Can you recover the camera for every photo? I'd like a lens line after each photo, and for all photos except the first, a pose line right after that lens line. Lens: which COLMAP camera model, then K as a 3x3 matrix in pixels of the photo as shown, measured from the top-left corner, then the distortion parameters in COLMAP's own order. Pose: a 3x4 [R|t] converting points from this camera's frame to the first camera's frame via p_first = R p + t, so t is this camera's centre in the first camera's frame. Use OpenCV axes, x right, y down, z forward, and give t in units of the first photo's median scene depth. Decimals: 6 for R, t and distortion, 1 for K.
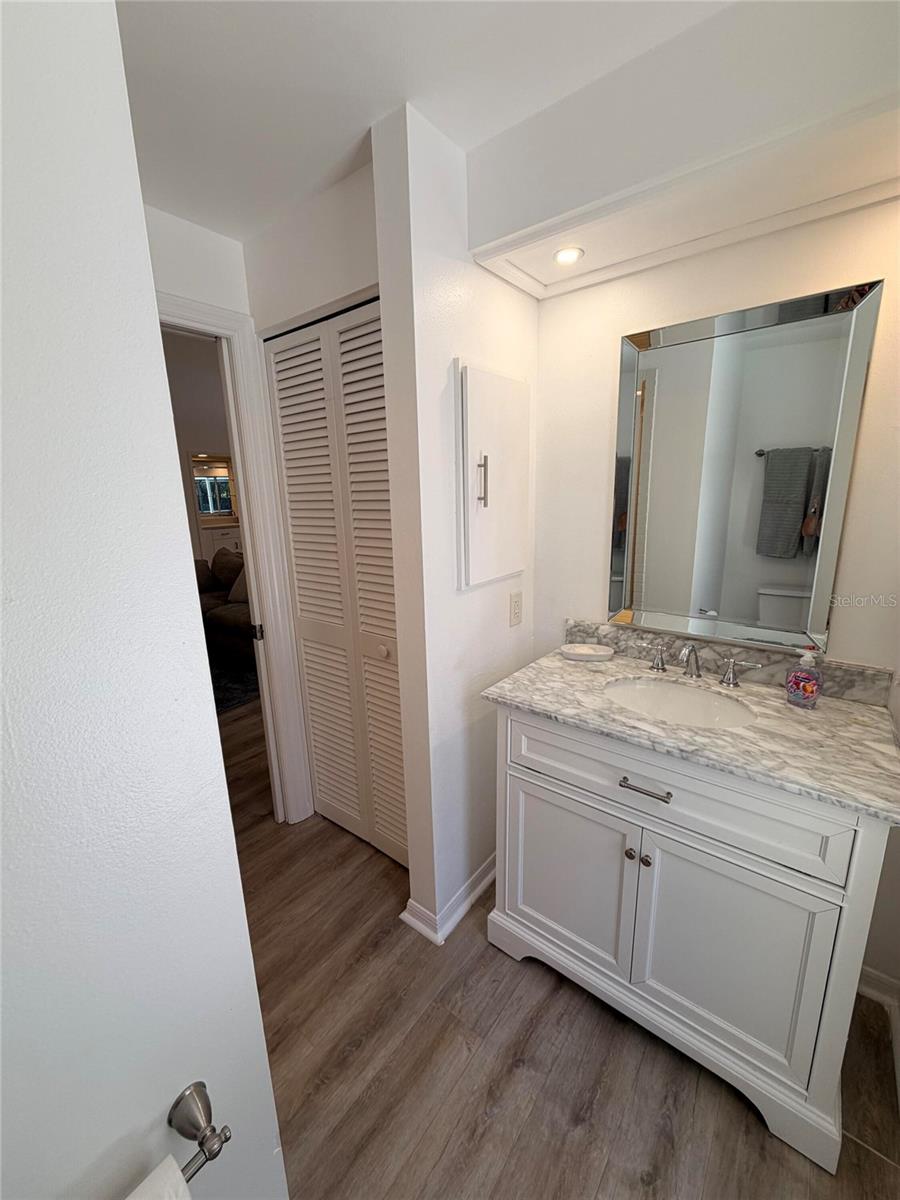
lens RADIAL K [[477.5, 0, 451.1], [0, 477.5, 598.6], [0, 0, 1]] dist [-0.000134, 0.000092]
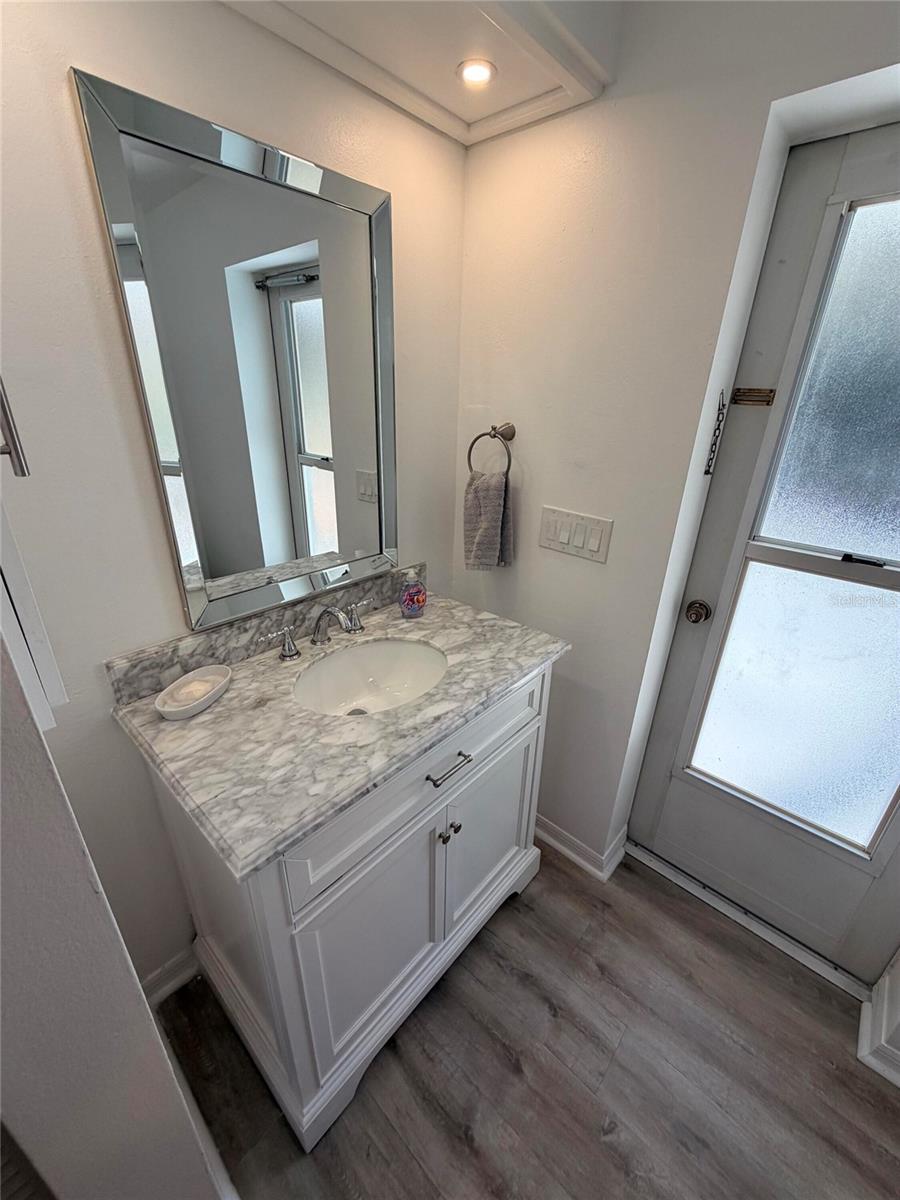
lens RADIAL K [[477.5, 0, 451.1], [0, 477.5, 598.6], [0, 0, 1]] dist [-0.000134, 0.000092]
pose [[0.065007, -0.374027, 0.925137, -0.266903], [0.196038, 0.913818, 0.355676, -0.184523], [-0.978439, 0.158241, 0.132728, 0.719875]]
